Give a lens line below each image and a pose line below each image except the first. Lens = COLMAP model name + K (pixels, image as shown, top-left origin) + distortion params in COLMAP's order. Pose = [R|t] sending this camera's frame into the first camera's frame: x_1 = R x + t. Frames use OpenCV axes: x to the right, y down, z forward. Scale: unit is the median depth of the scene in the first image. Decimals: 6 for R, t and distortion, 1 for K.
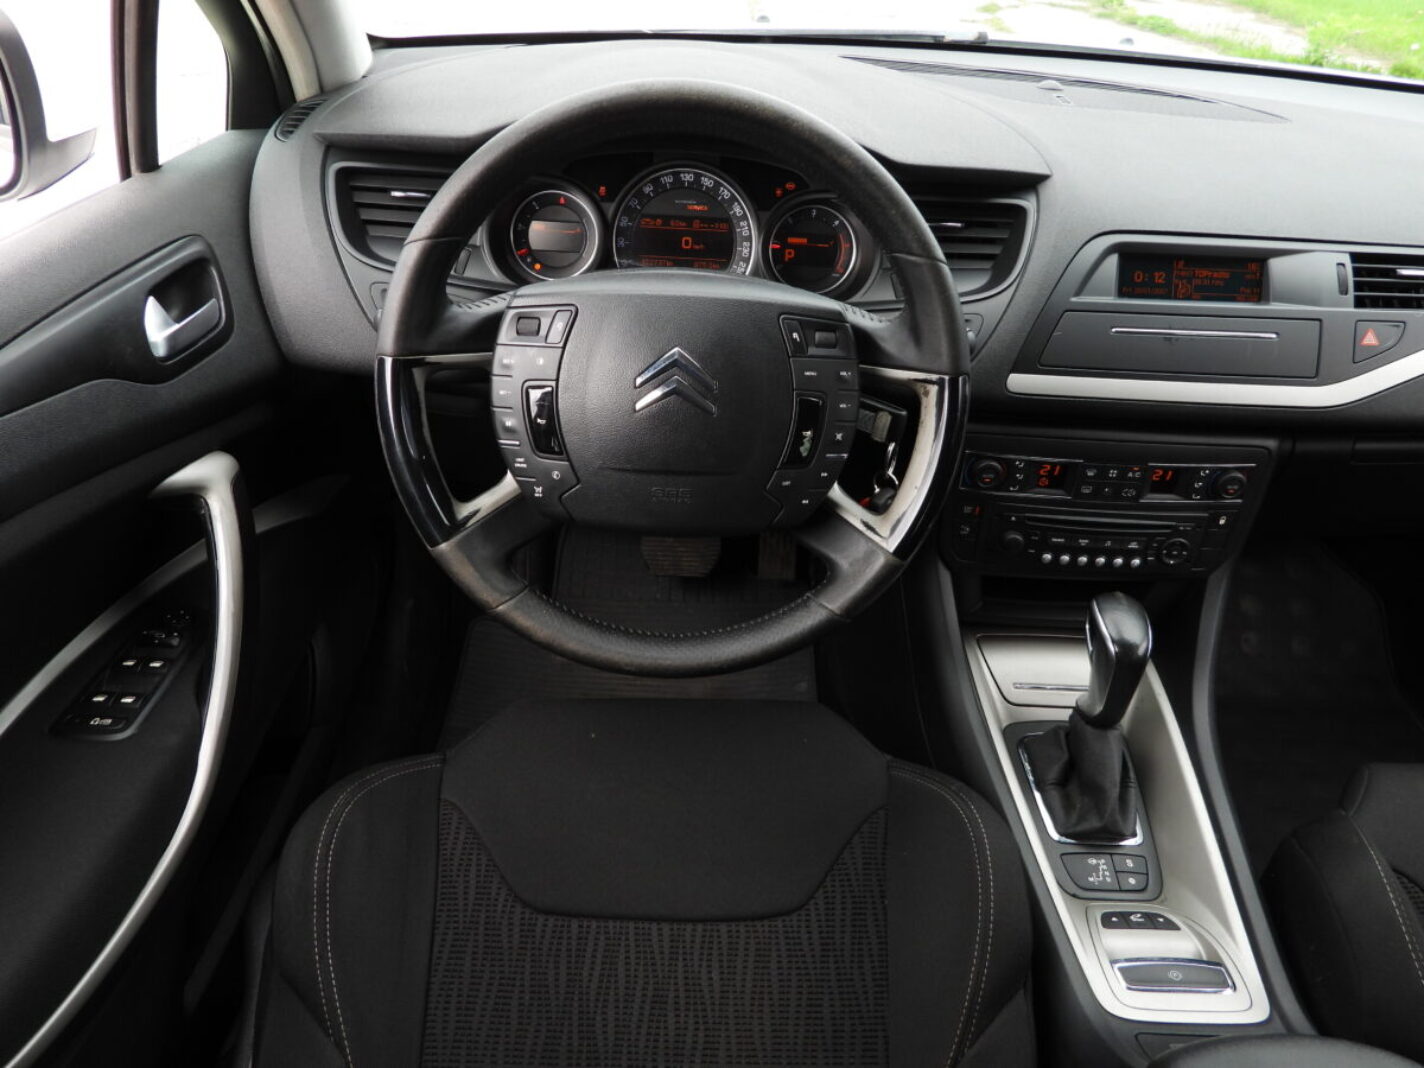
lens RADIAL K [[1013.9, 0, 712.0], [0, 1013.9, 534.0], [0, 0, 1]] dist [-0.008103, 0.002195]
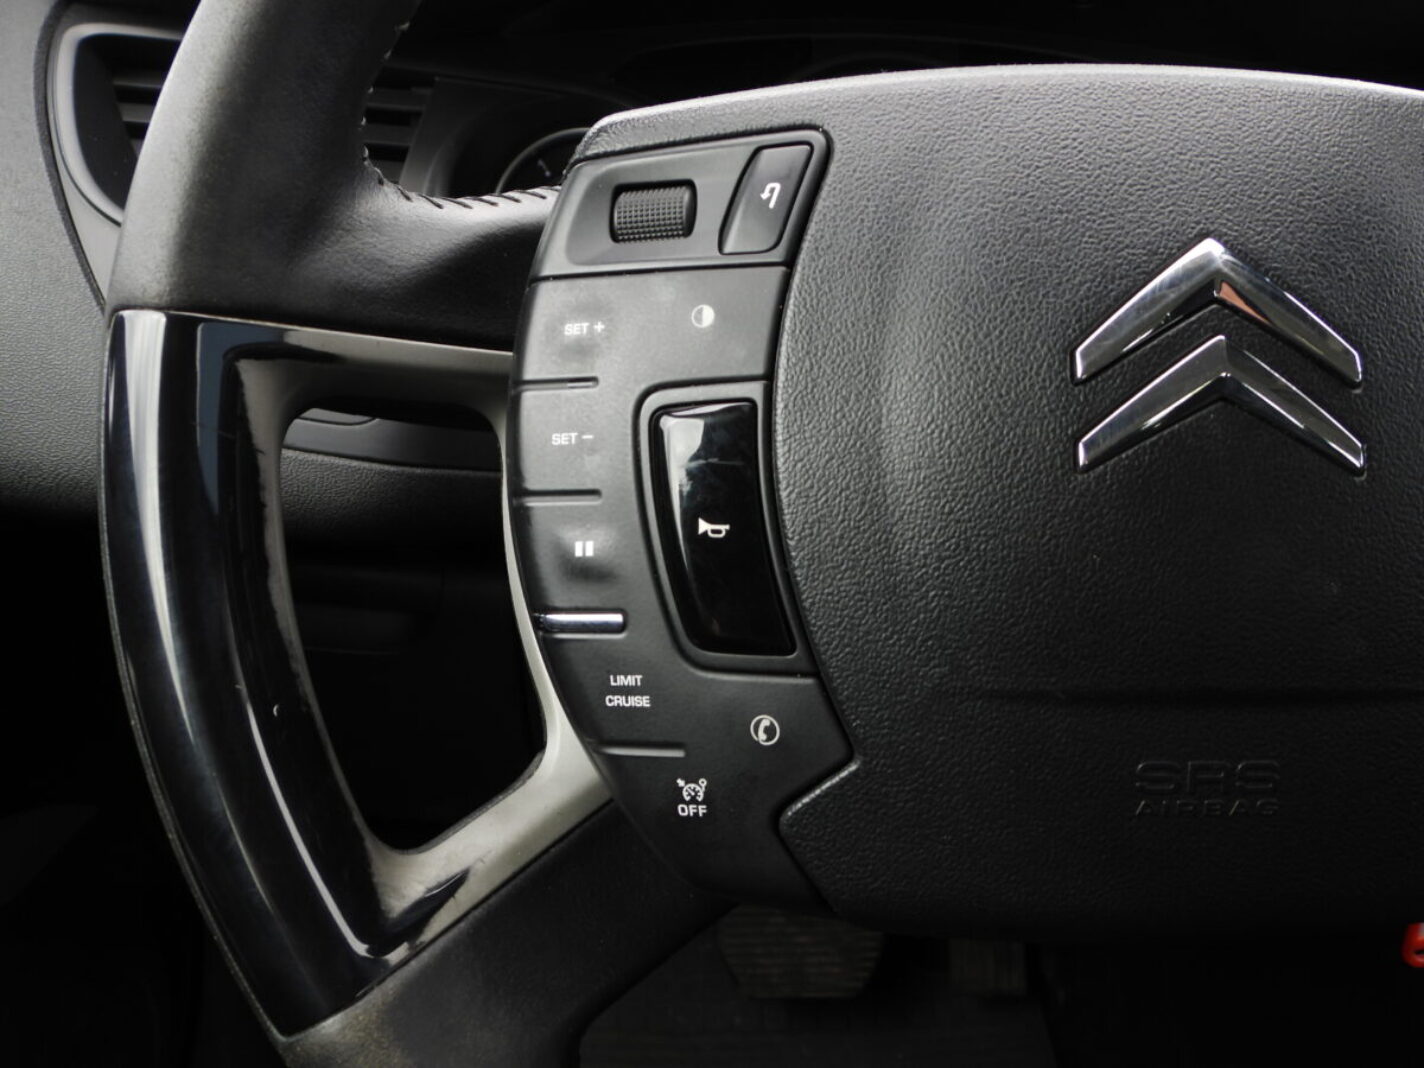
lens RADIAL K [[1376.0, 0, 712.0], [0, 1376.0, 534.0], [0, 0, 1]] dist [-0.014797, 0.000506]
pose [[0.998776, -0.035343, 0.034613, -0.139070], [0.042939, 0.966819, -0.251828, -0.013486], [-0.024564, 0.253006, 0.967153, 0.496017]]
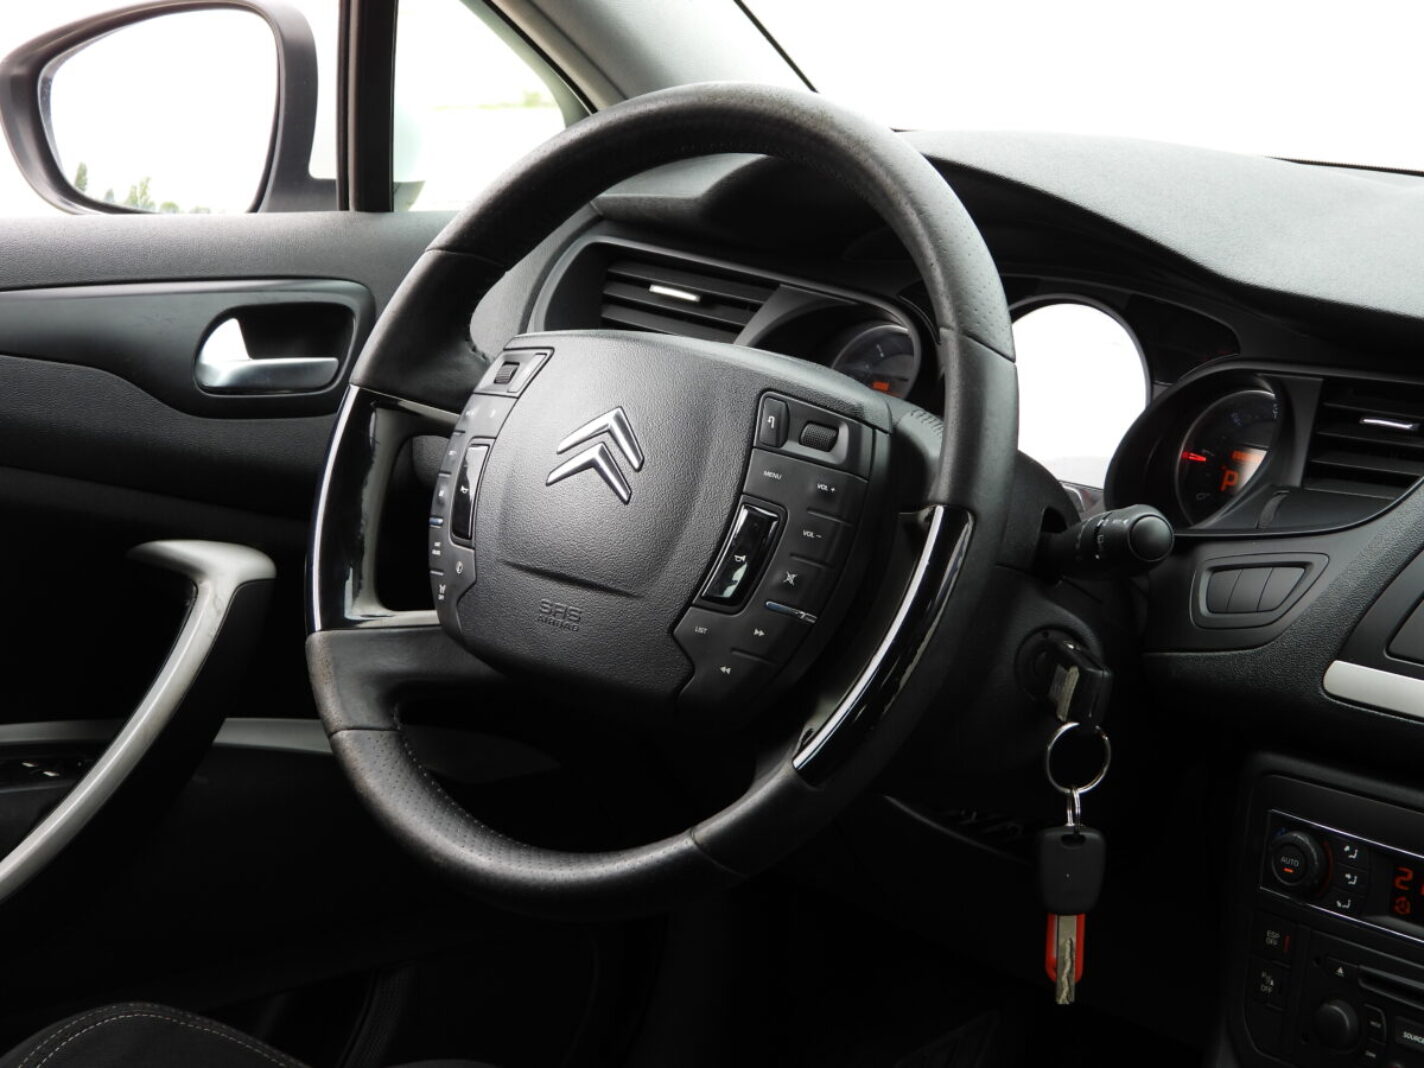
lens RADIAL K [[3078.0, 0, 712.0], [0, 3078.0, 534.0], [0, 0, 1]] dist [-0.015183, -0.255334]
pose [[0.733848, 0.126952, -0.667346, 1.082140], [-0.393663, 0.880088, -0.265469, 0.324927], [0.553621, 0.457523, 0.695827, -0.304873]]
